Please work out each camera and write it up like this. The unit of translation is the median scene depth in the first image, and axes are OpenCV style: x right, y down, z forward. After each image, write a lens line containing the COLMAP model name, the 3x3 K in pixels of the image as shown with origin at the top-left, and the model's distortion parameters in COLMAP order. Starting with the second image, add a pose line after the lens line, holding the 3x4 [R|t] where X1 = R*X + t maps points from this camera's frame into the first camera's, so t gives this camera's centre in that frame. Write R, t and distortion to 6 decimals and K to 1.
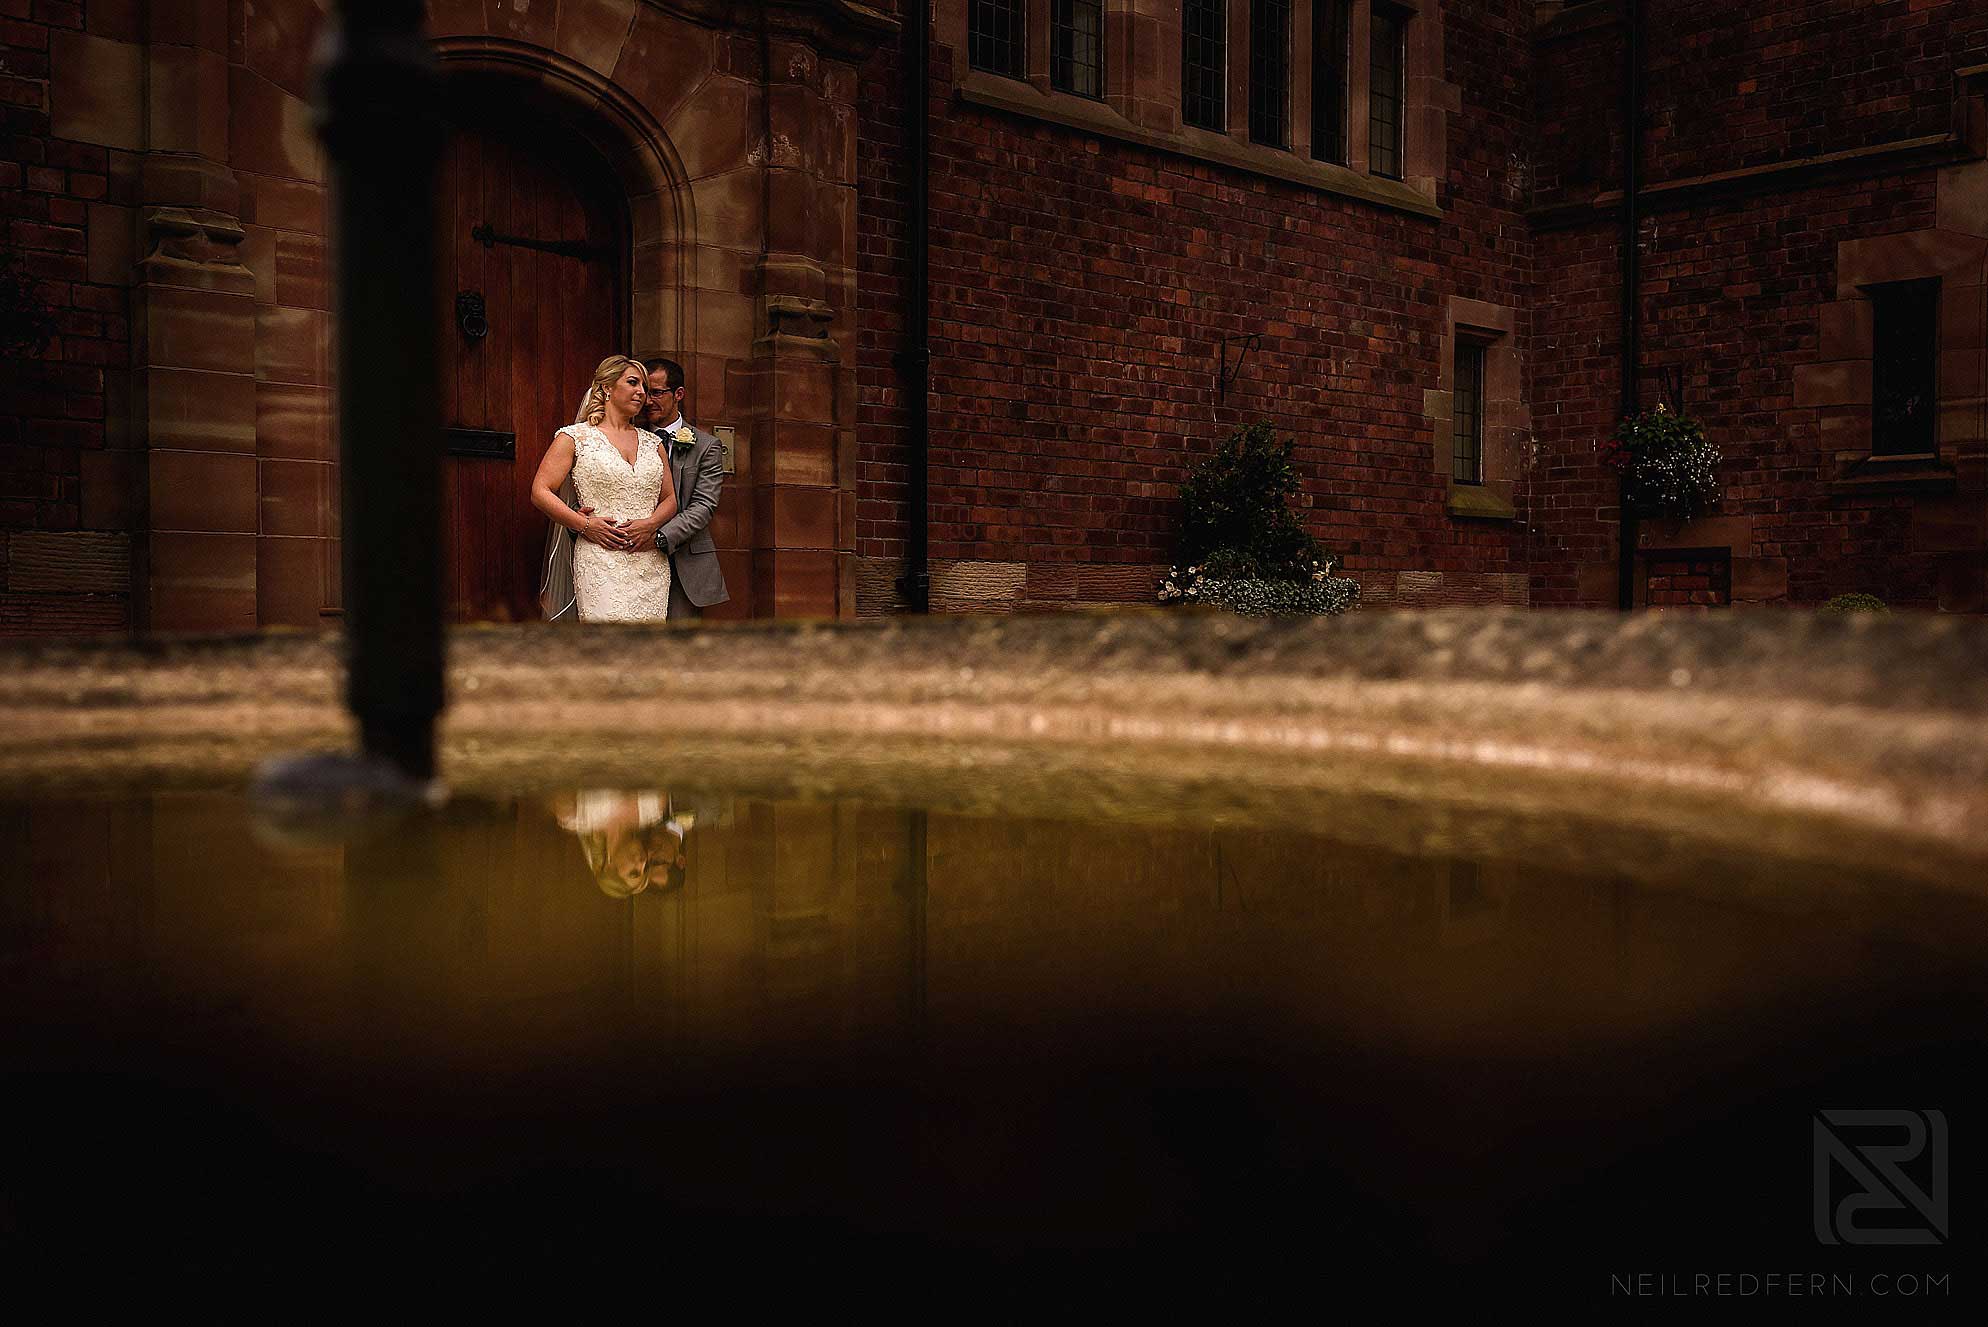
lens RADIAL K [[2144.3, 0, 994.0], [0, 2144.3, 663.5], [0, 0, 1]] dist [-0.002698, -0.009813]
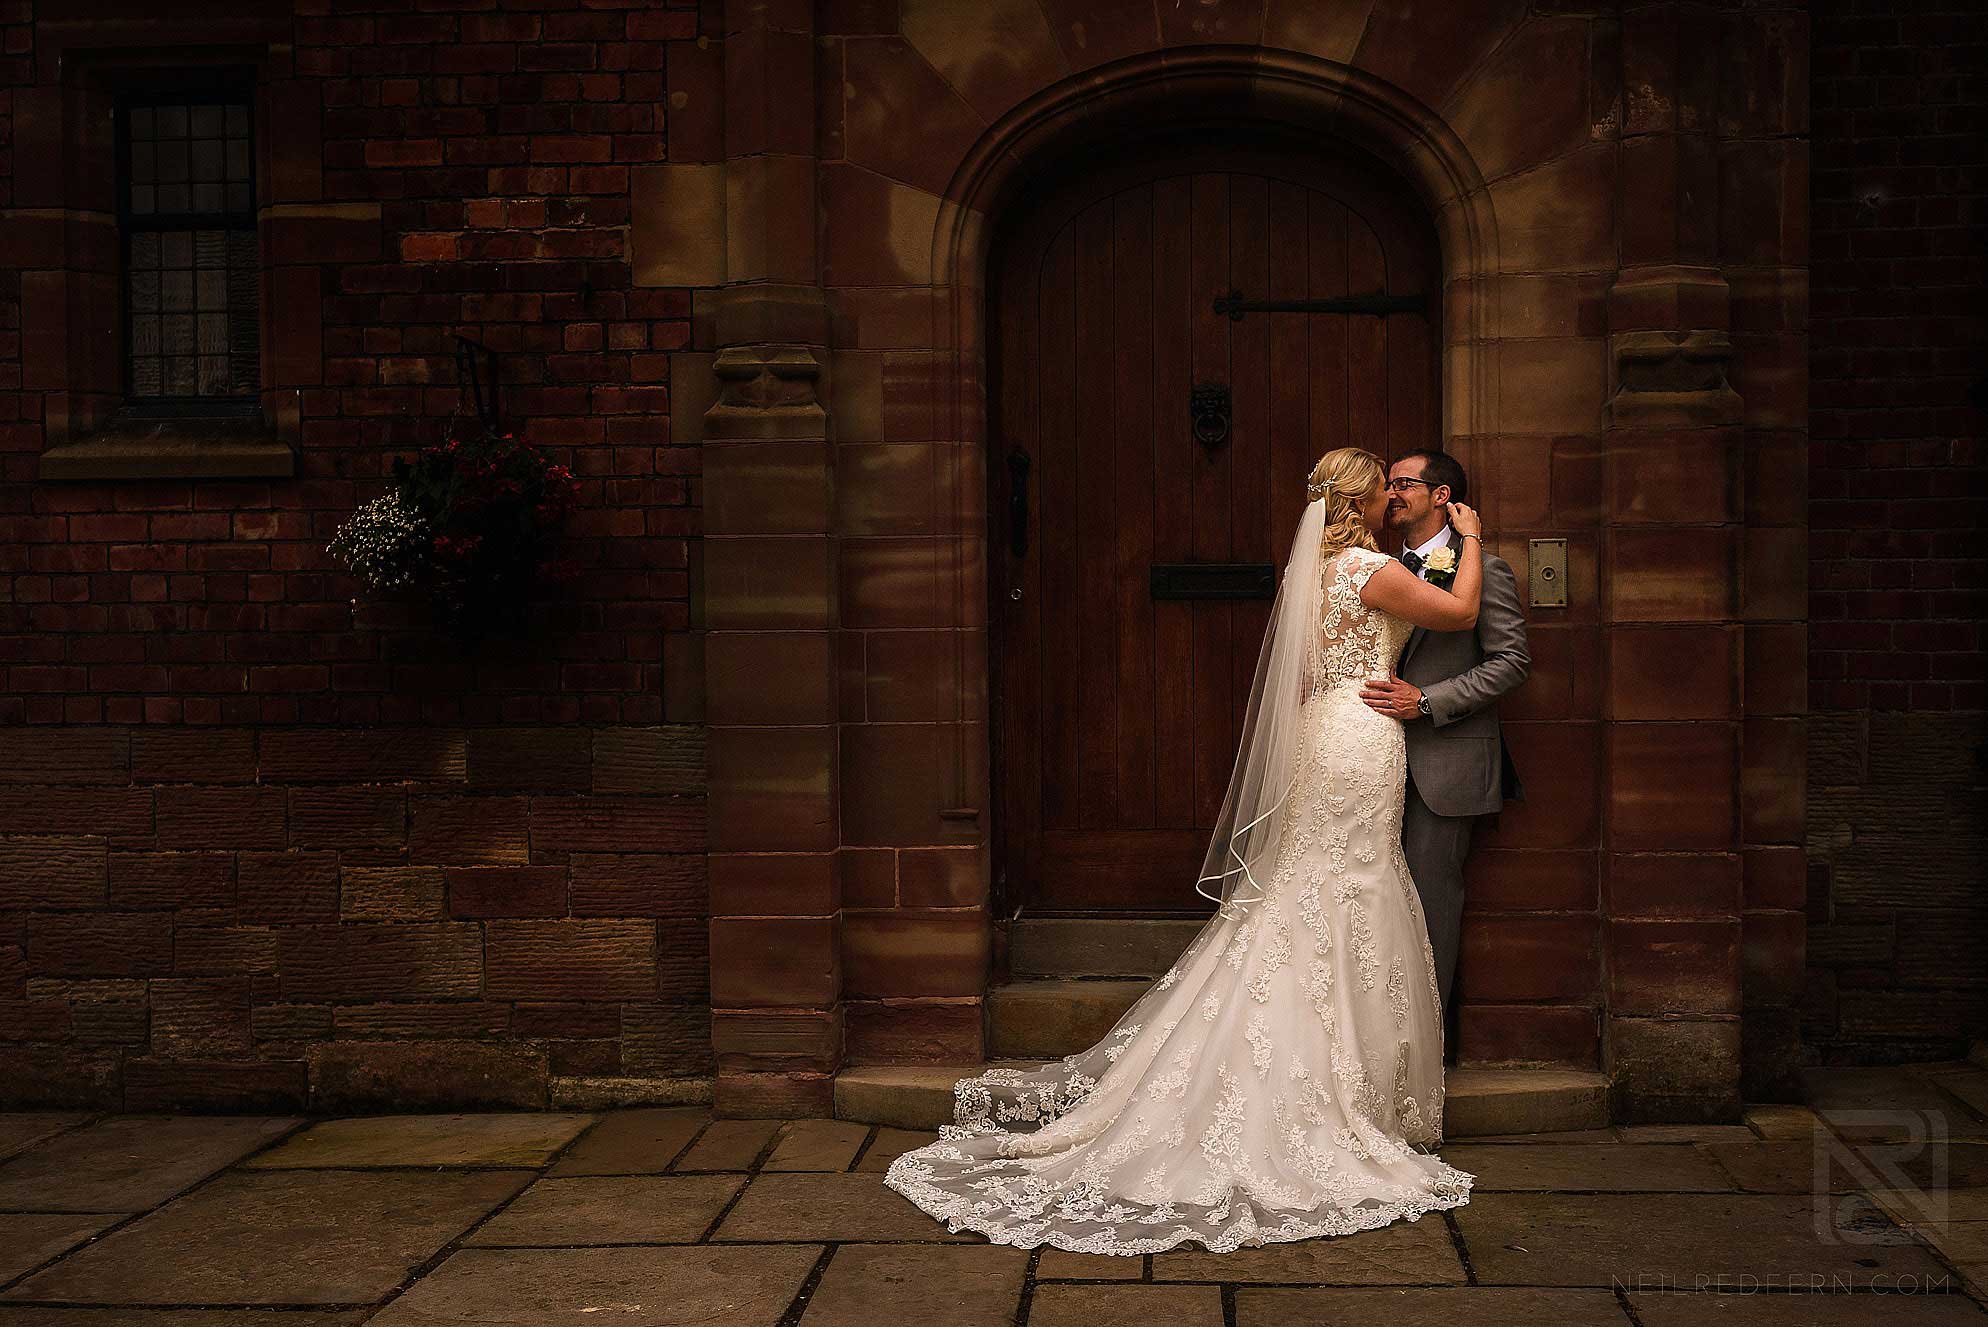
lens RADIAL K [[2144.3, 0, 994.0], [0, 2144.3, 663.5], [0, 0, 1]] dist [-0.002698, -0.009813]
pose [[0.638610, 0.004424, -0.769517, 0.287964], [0.000080, 0.999983, 0.005815, -0.076990], [0.769530, -0.003775, 0.638599, 0.446800]]
